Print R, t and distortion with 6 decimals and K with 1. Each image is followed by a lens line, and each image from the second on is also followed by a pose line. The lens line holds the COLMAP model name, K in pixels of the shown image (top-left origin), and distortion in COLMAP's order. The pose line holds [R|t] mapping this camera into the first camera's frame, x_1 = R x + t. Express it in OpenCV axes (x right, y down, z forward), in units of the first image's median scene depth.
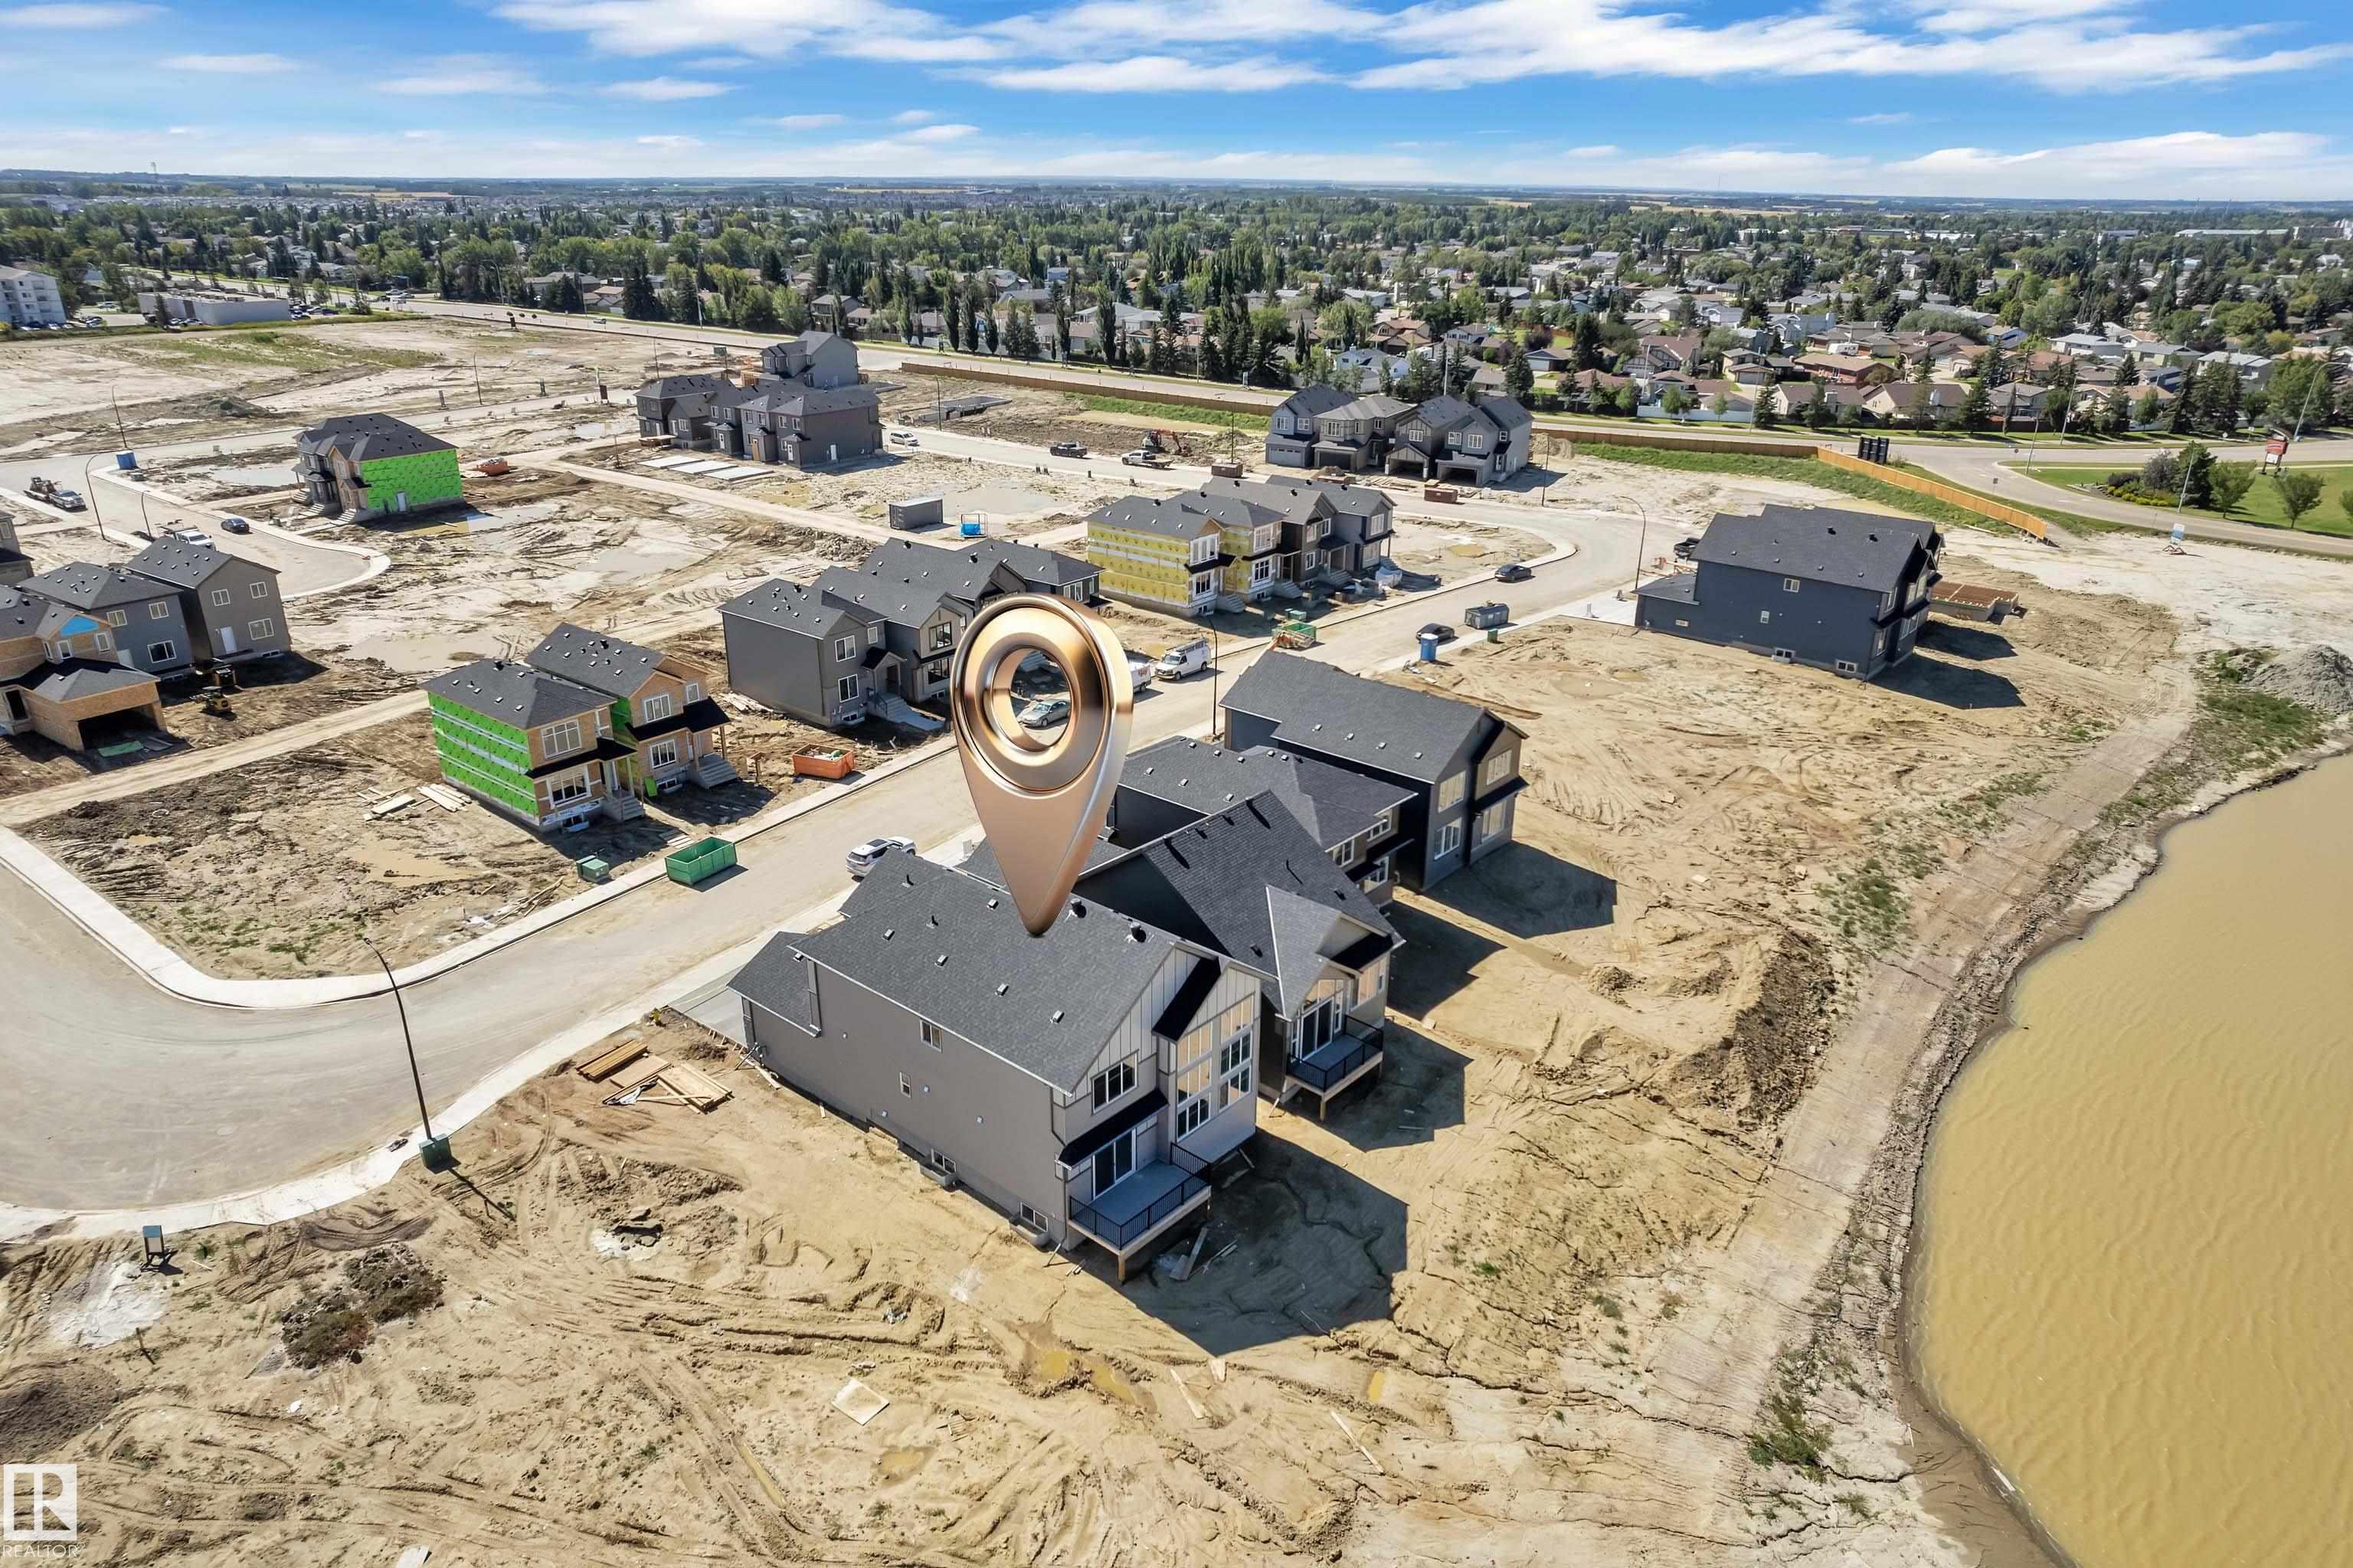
lens RADIAL K [[1504.0, 0, 1179.9], [0, 1504.0, 800.3], [0, 0, 1]] dist [-0.057048, 0.036008]
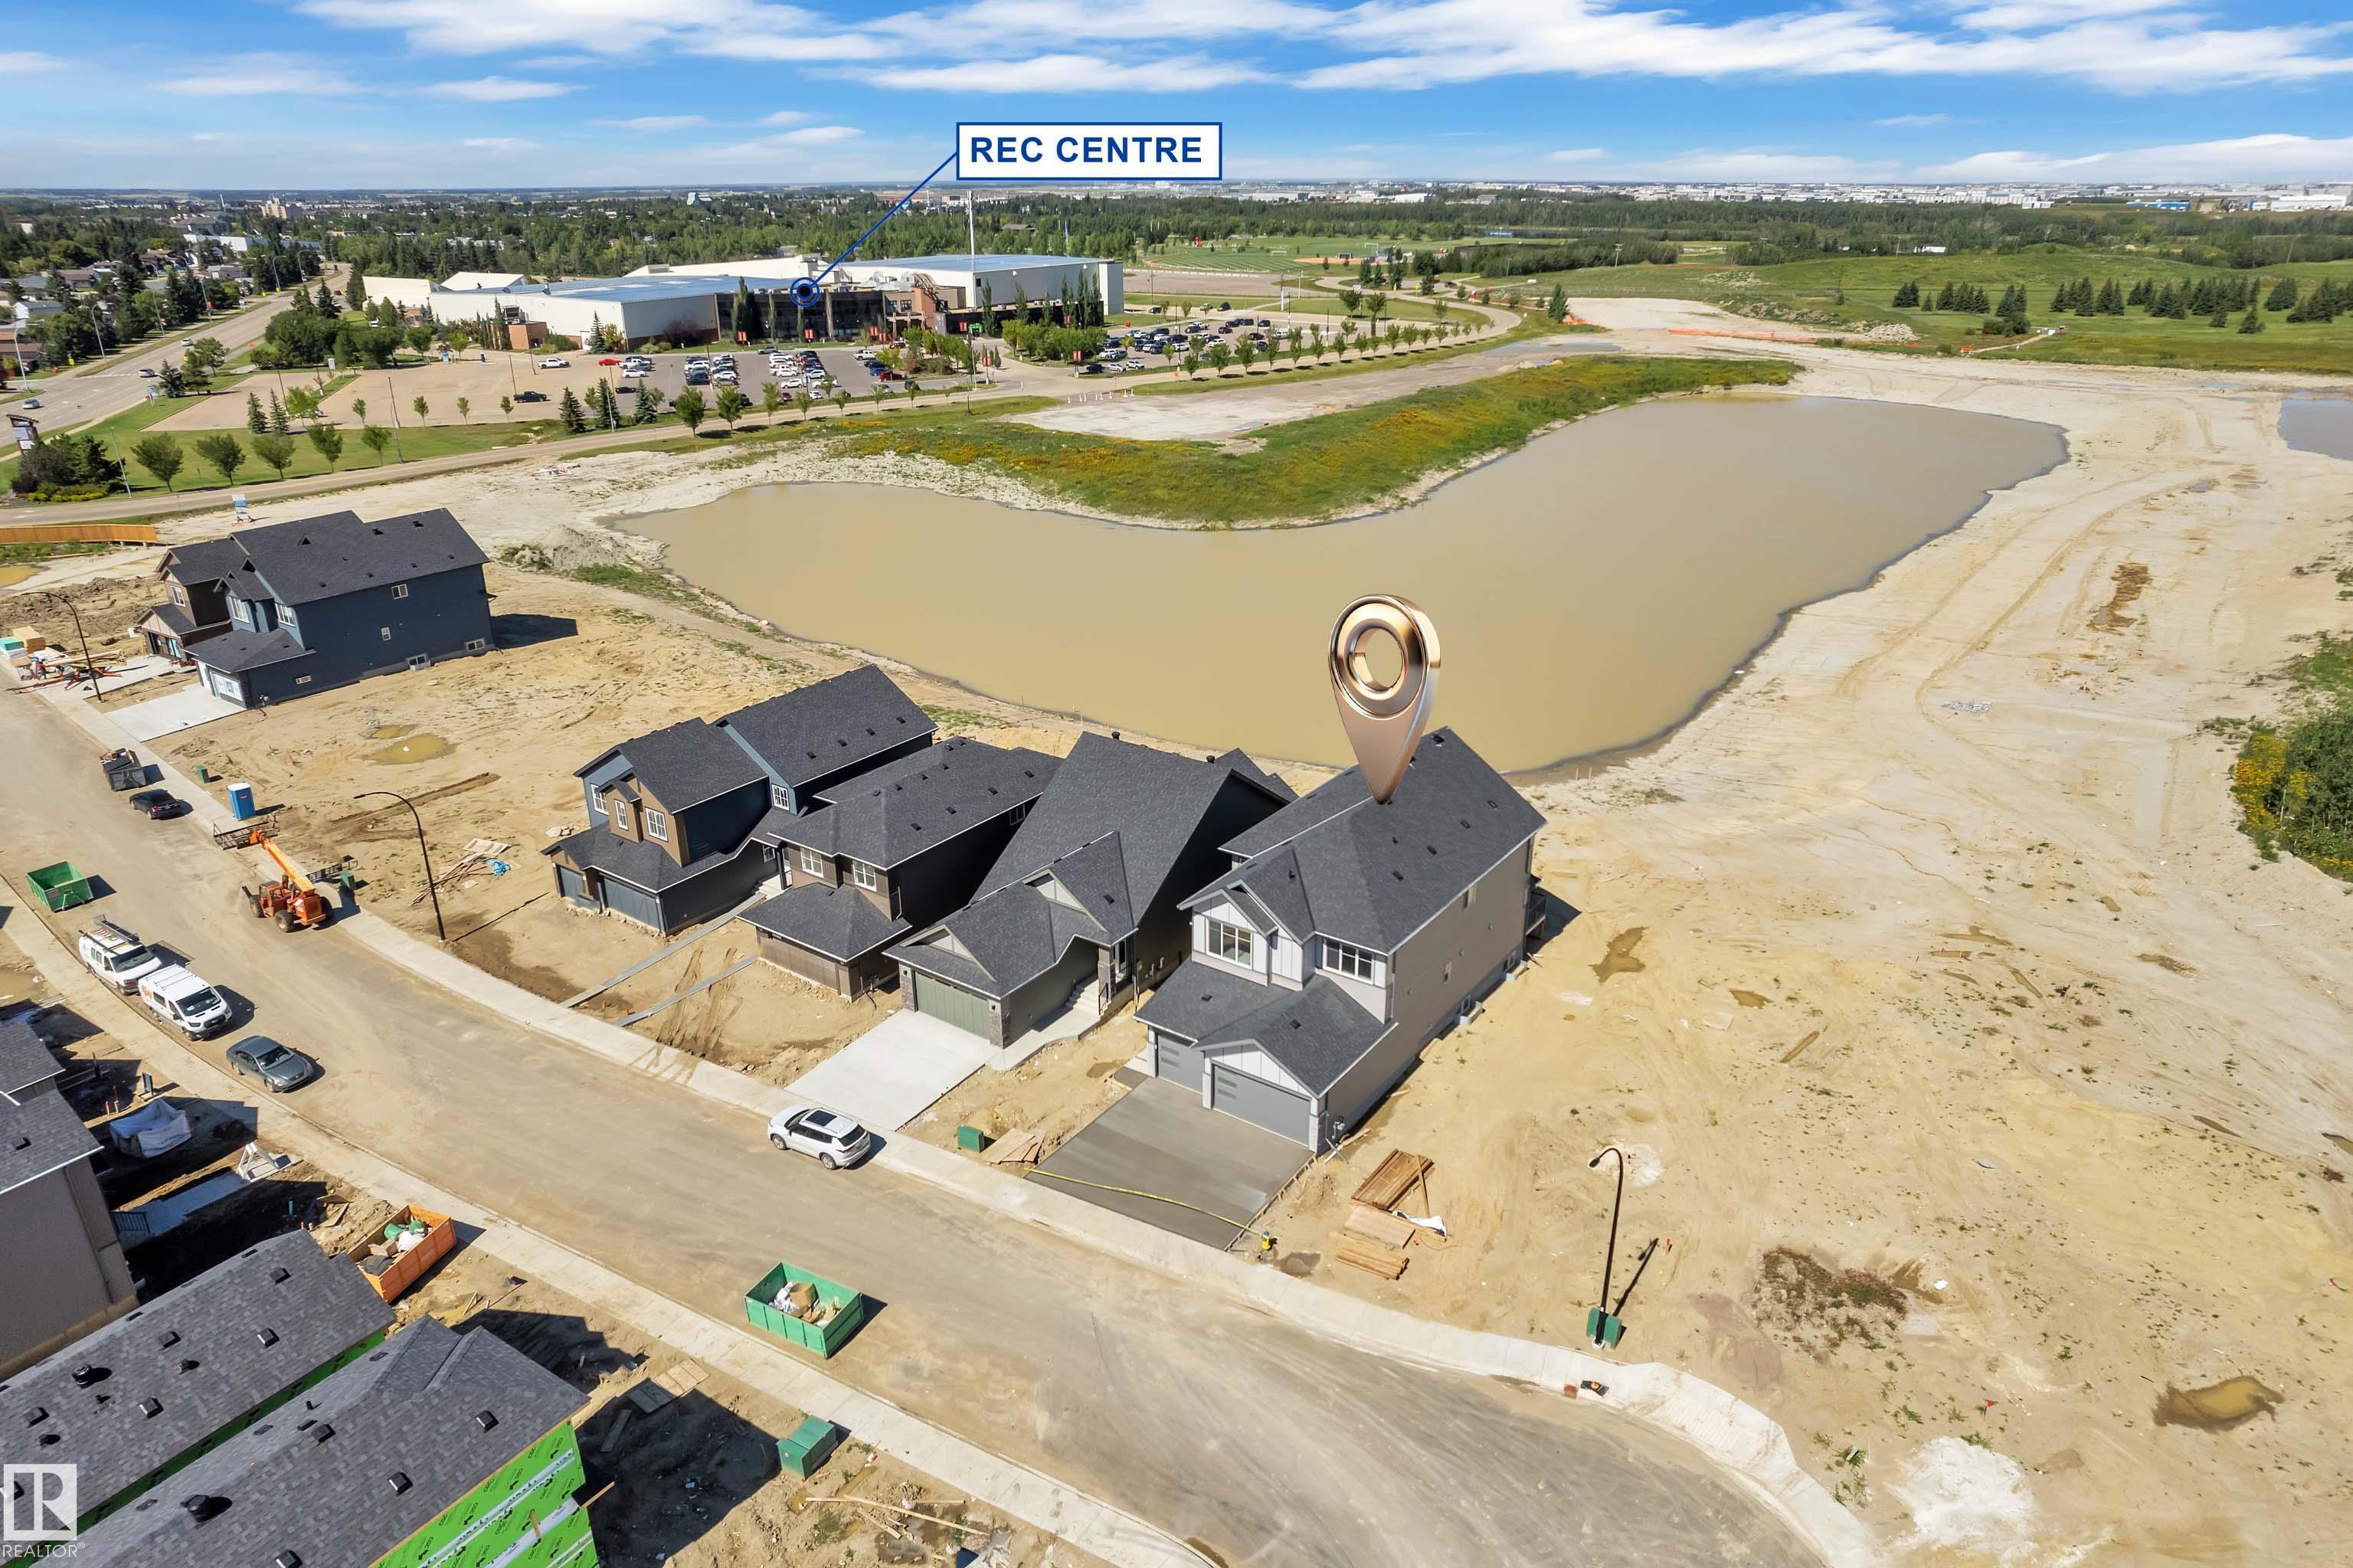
lens RADIAL K [[1504.0, 0, 1188.0], [0, 1504.0, 783.3], [0, 0, 1]] dist [-0.057048, 0.036008]
pose [[-0.098707, -0.385581, 0.917379, -0.812824], [0.385343, 0.835147, 0.392480, -0.316951], [-0.917479, 0.392246, 0.066146, 0.745389]]
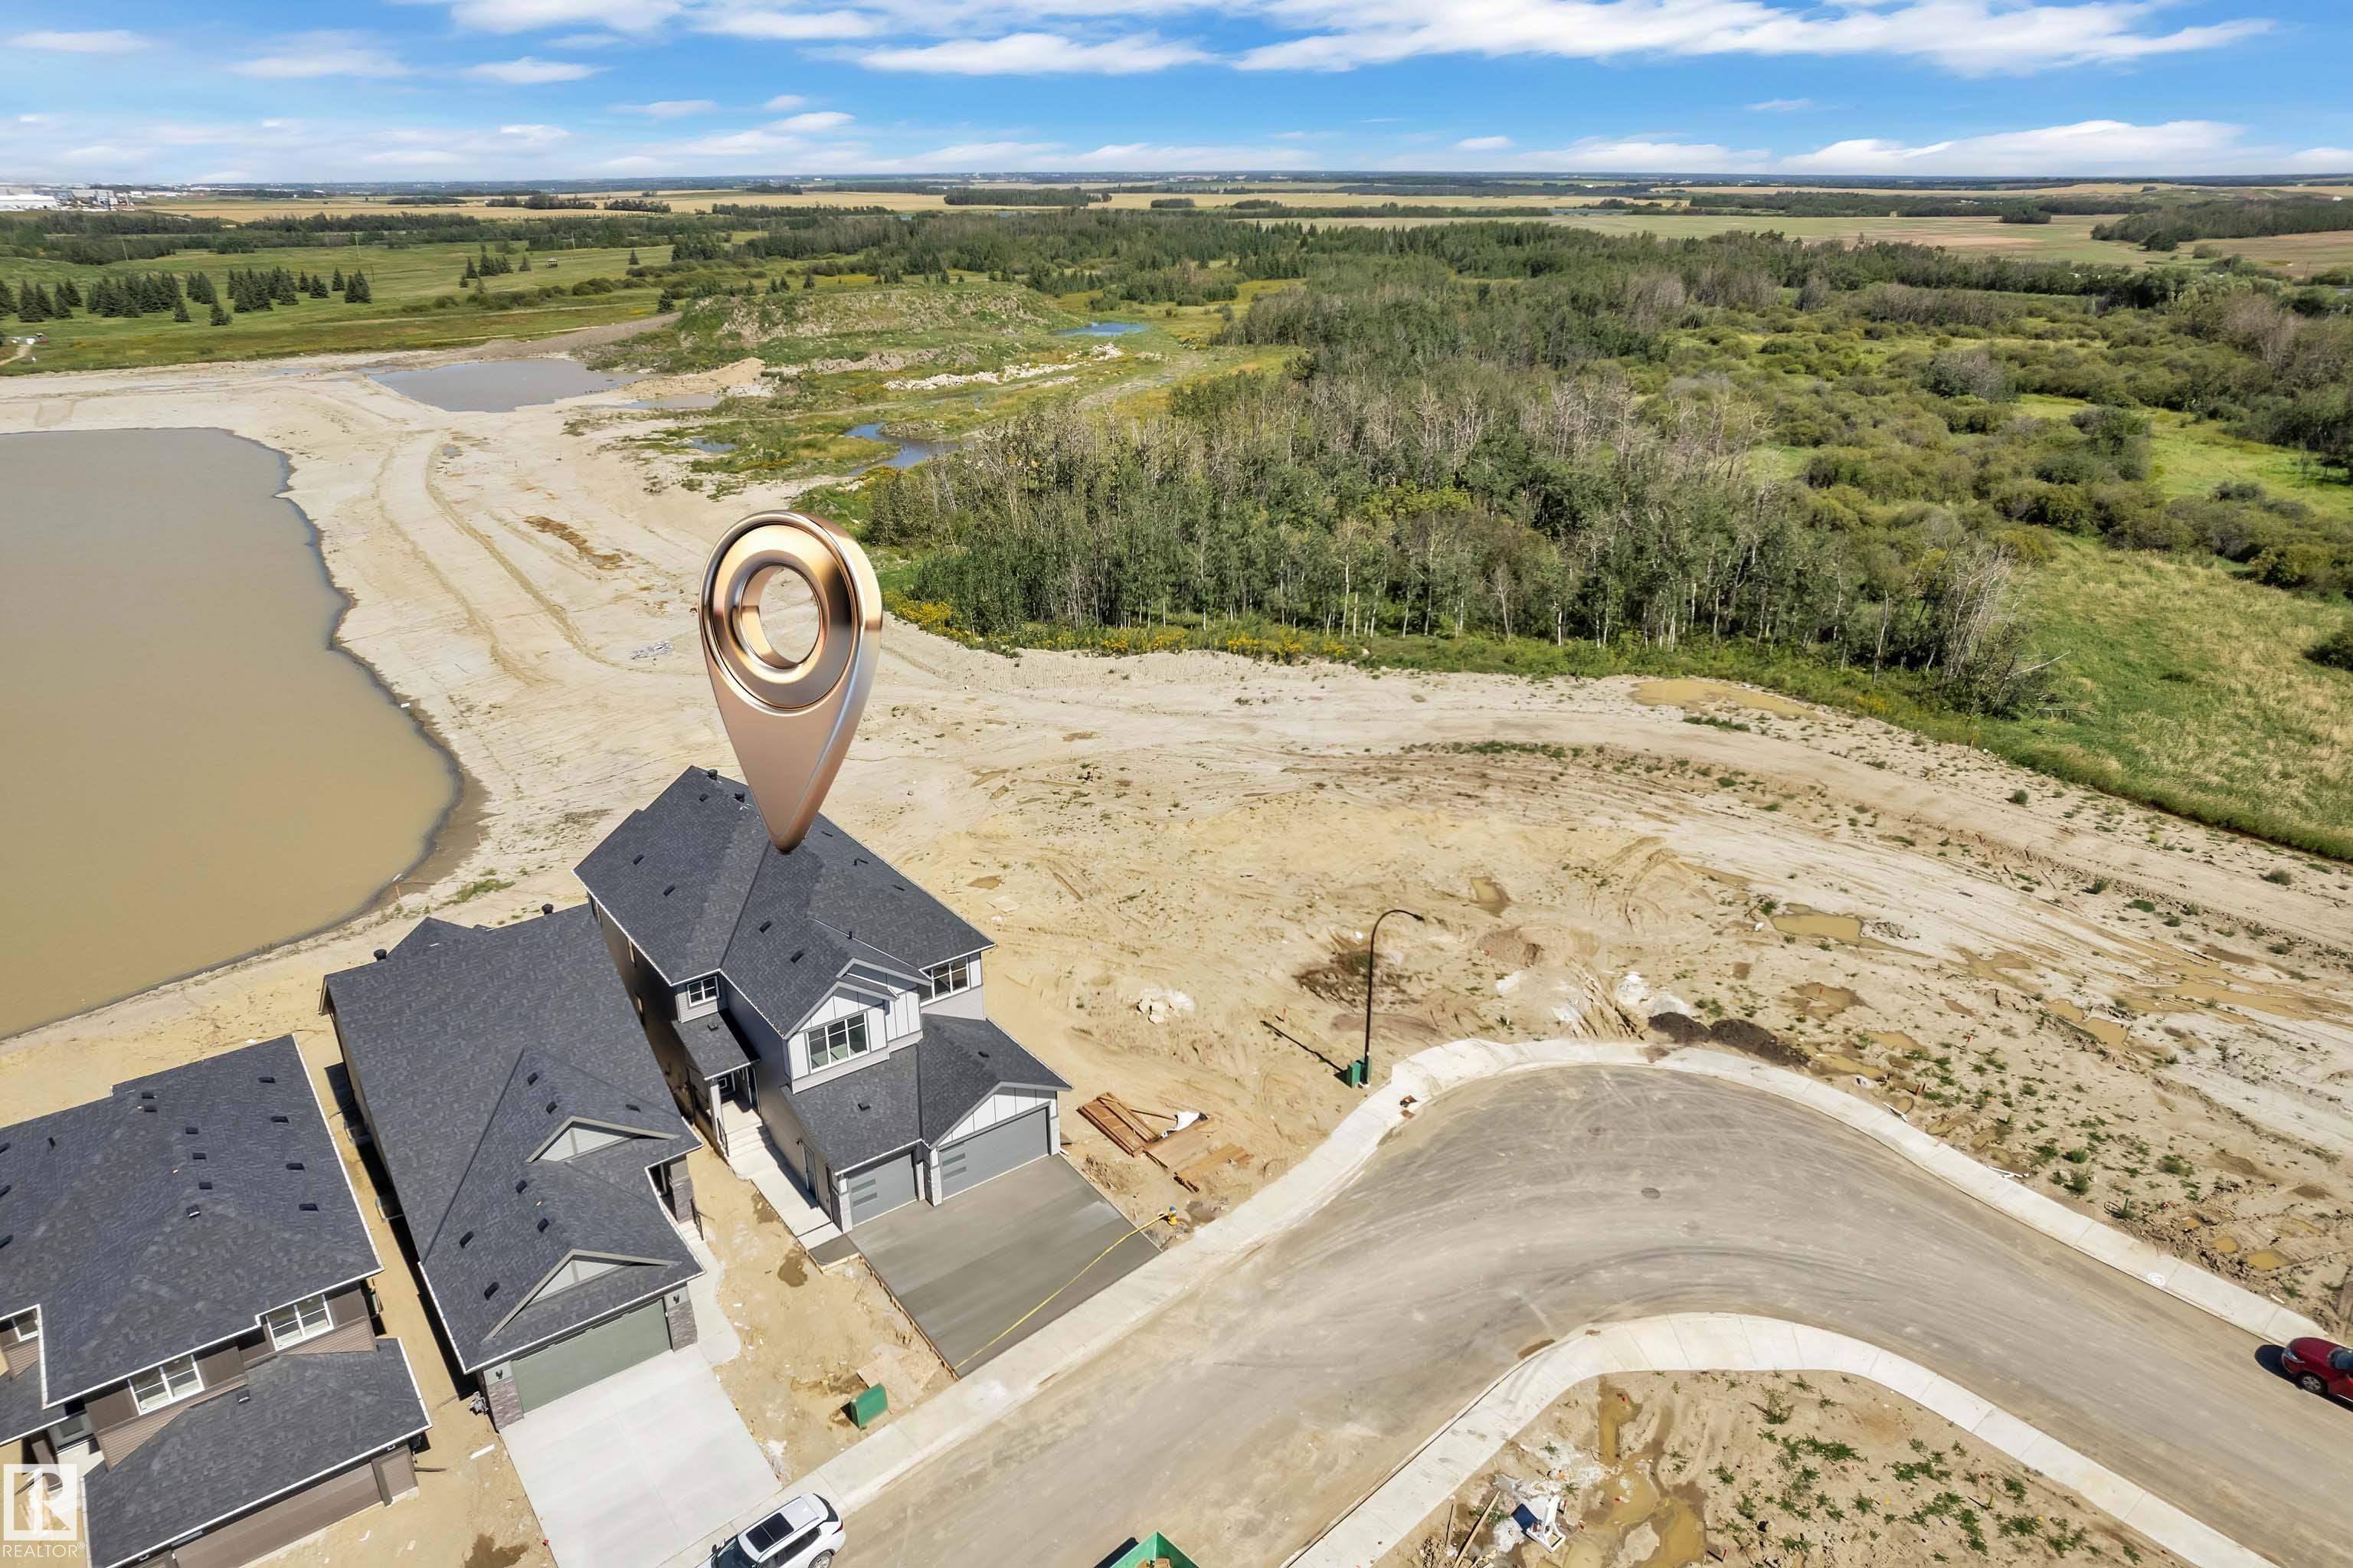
lens RADIAL K [[1504.0, 0, 1169.4], [0, 1504.0, 747.3], [0, 0, 1]] dist [-0.057048, 0.036008]
pose [[-0.977261, -0.081688, 0.195673, -0.401086], [0.076780, 0.723862, 0.685660, -0.470705], [-0.197650, 0.685092, -0.701130, 1.151528]]
